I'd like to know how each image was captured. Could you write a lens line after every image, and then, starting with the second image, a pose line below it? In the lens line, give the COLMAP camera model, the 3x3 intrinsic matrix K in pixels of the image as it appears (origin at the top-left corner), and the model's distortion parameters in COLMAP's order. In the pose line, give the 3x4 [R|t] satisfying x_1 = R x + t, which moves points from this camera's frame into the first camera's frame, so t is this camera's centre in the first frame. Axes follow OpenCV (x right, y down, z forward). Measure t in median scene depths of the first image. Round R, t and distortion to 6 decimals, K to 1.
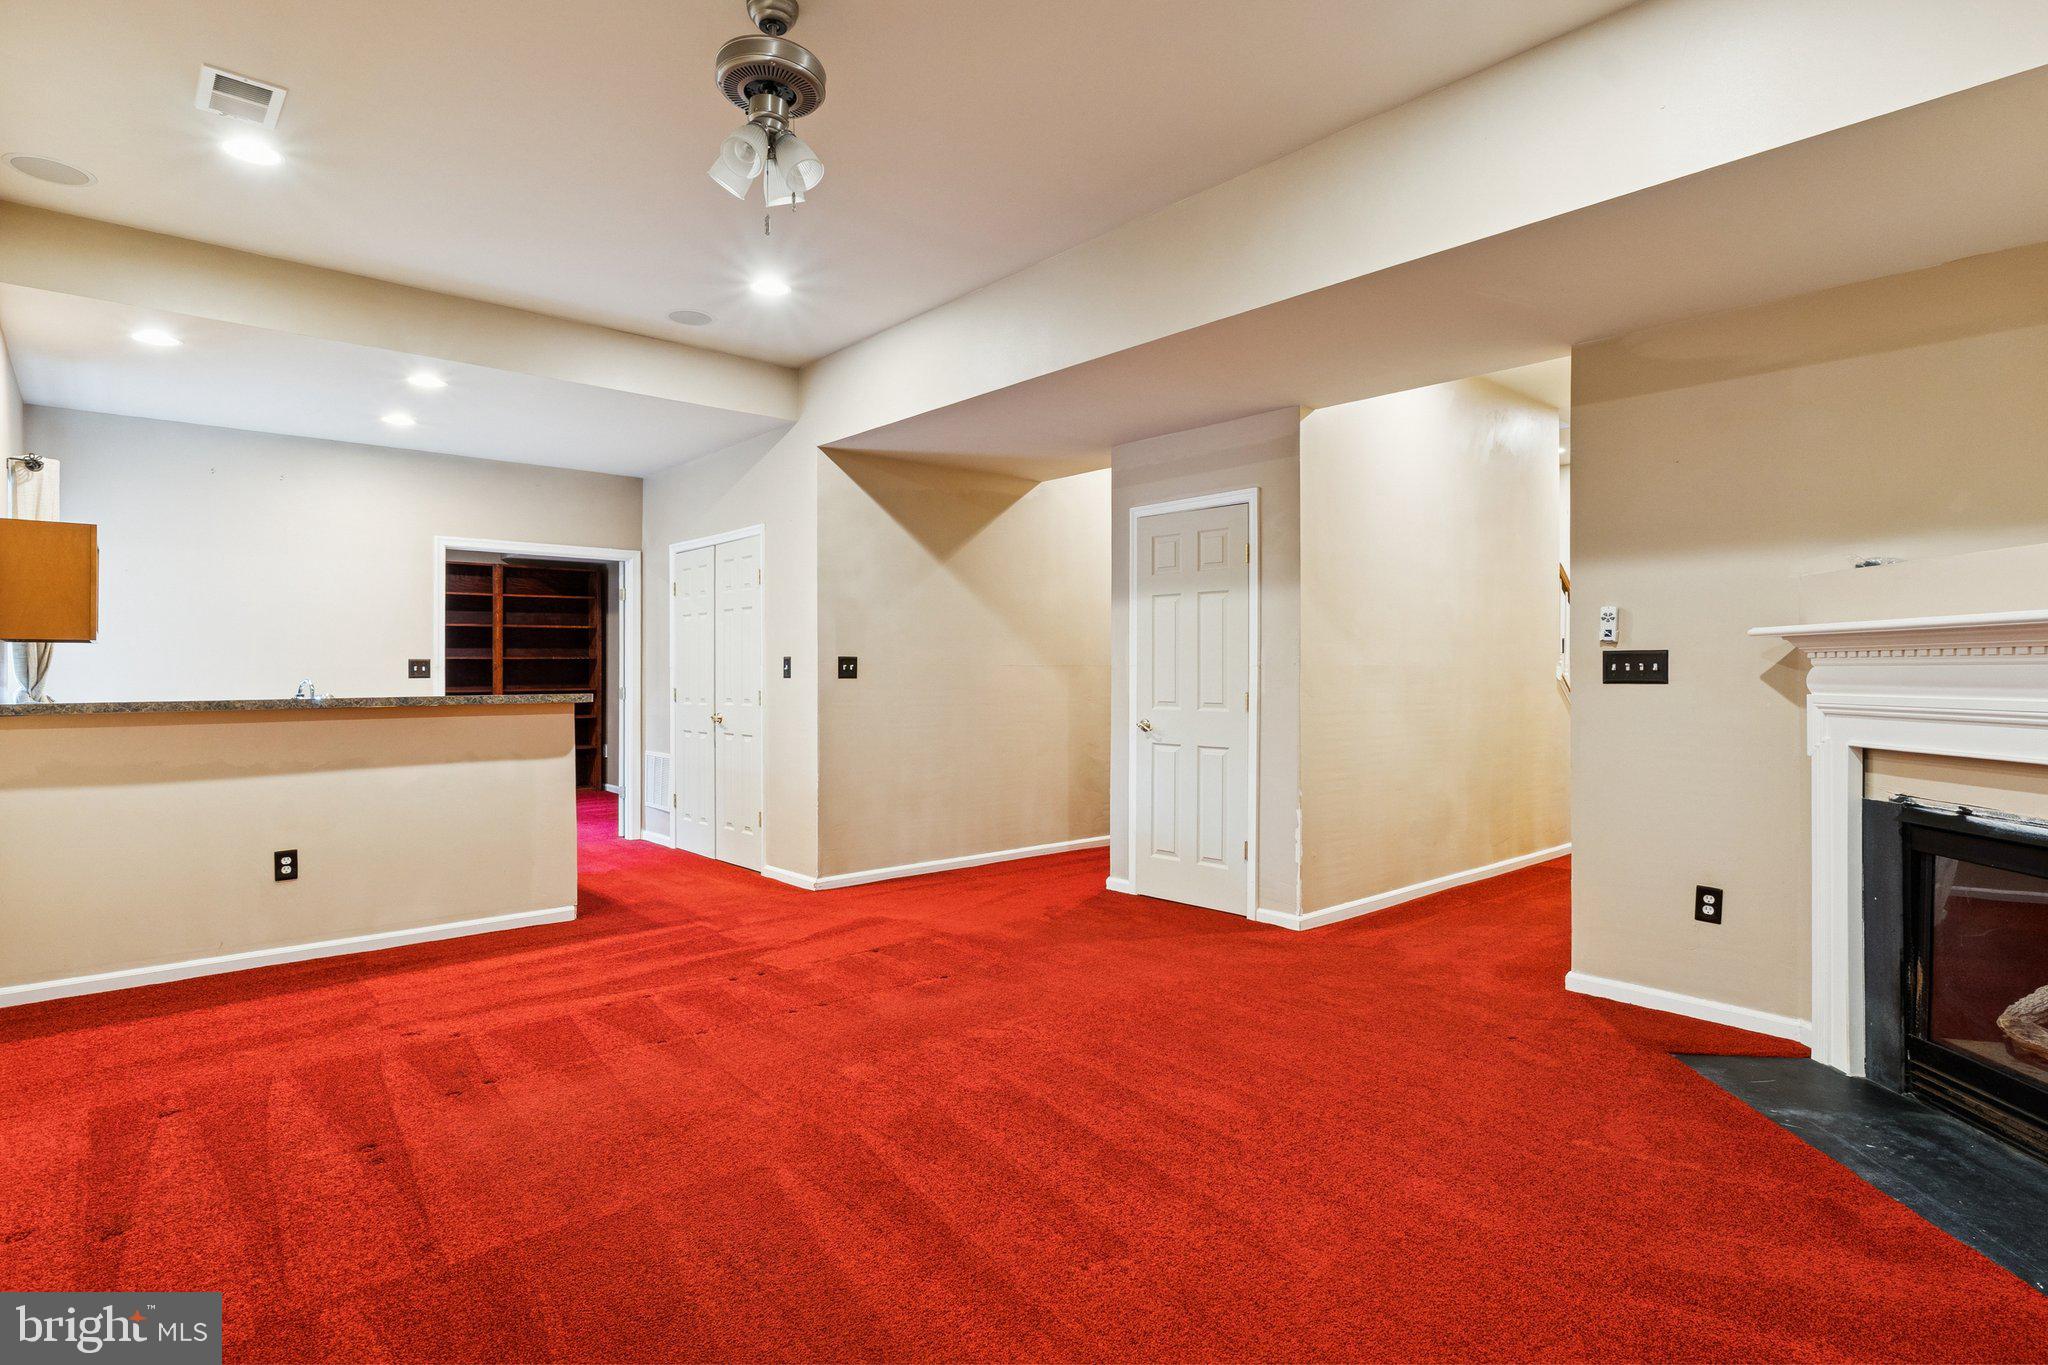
lens RADIAL K [[1062.7, 0, 1026.1], [0, 1062.7, 670.1], [0, 0, 1]] dist [-0.007031, 0.005112]
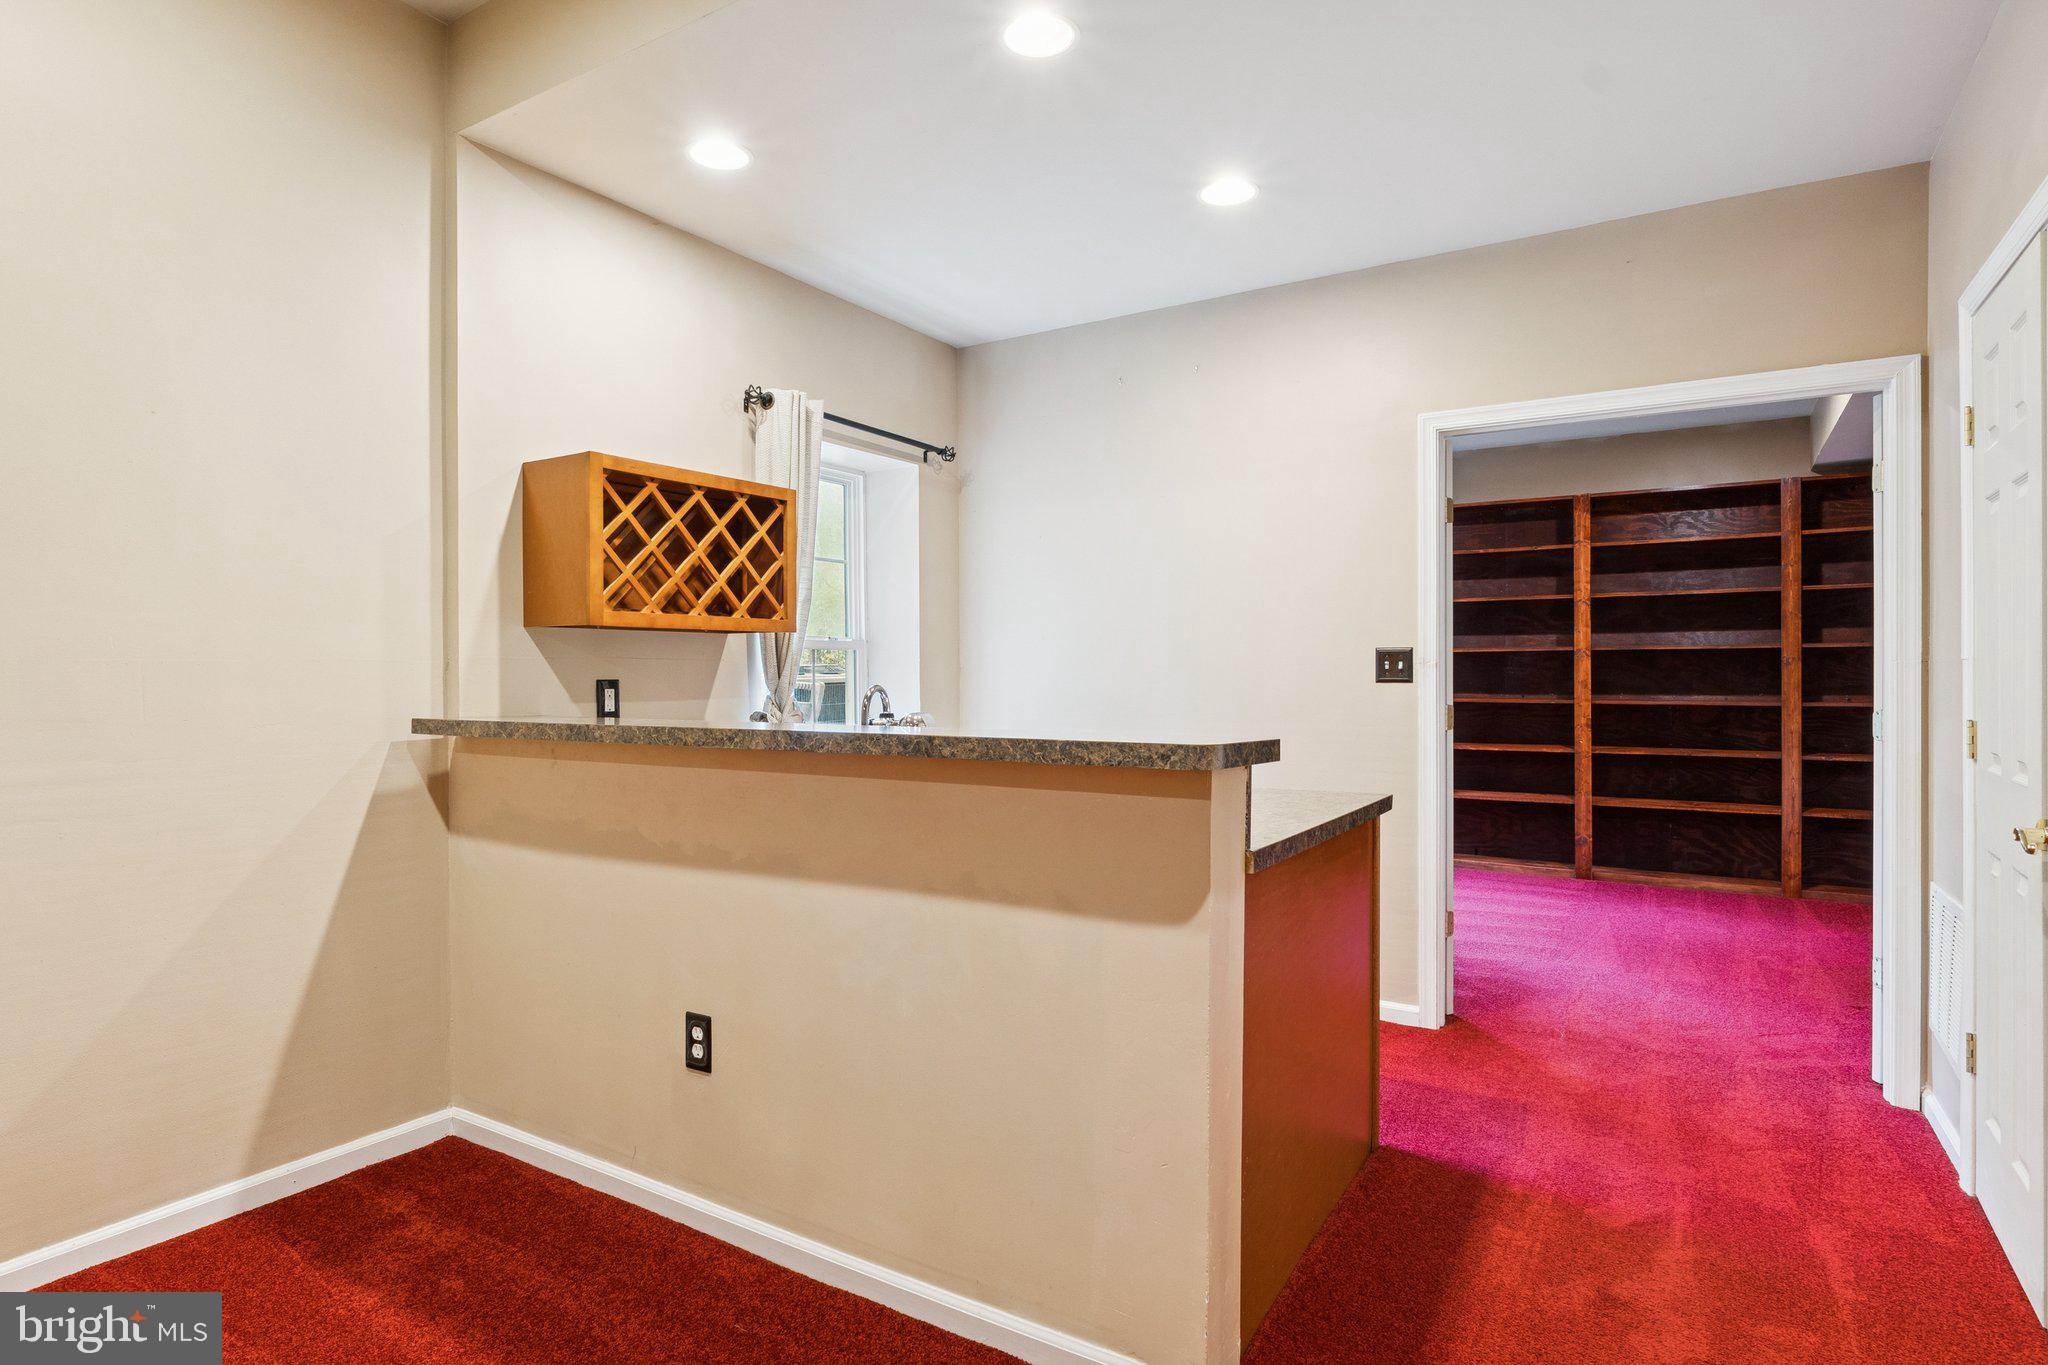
lens RADIAL K [[1062.7, 0, 1068.1], [0, 1062.7, 677.7], [0, 0, 1]] dist [-0.007031, 0.005112]
pose [[0.278449, 0.006719, -0.960428, -0.117038], [0.002149, 0.999969, 0.007619, 0.000396], [0.960449, -0.004186, 0.278426, 0.831119]]
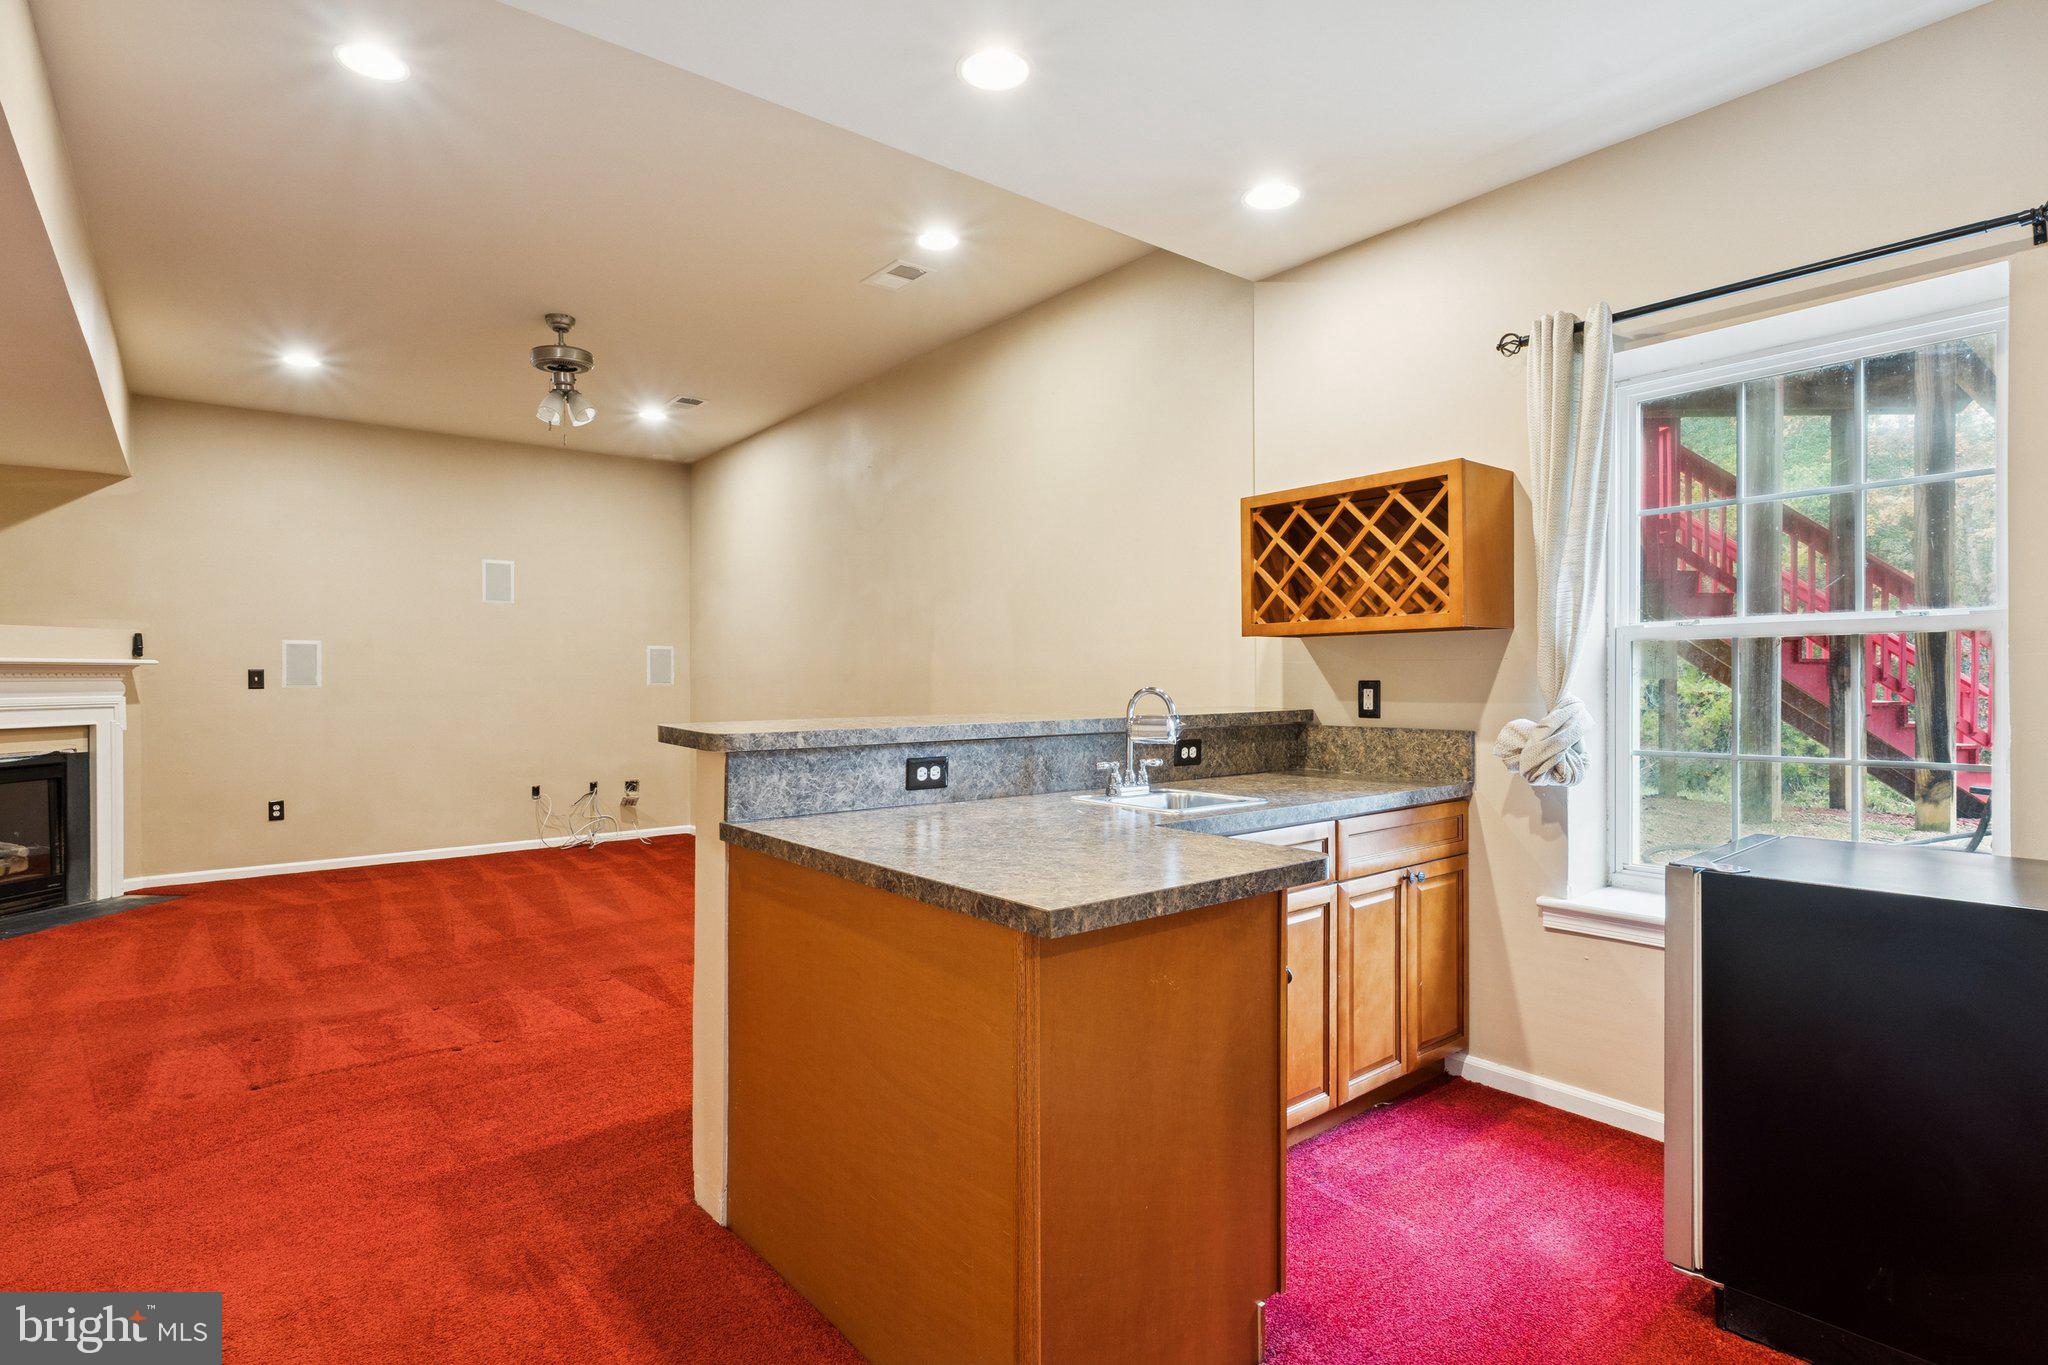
lens RADIAL K [[1062.7, 0, 1019.3], [0, 1062.7, 684.6], [0, 0, 1]] dist [-0.007031, 0.005112]
pose [[-0.998426, 0.007473, 0.055580, -0.563454], [0.007846, 0.999948, 0.006489, 0.001995], [-0.055529, 0.006915, -0.998433, 1.385478]]
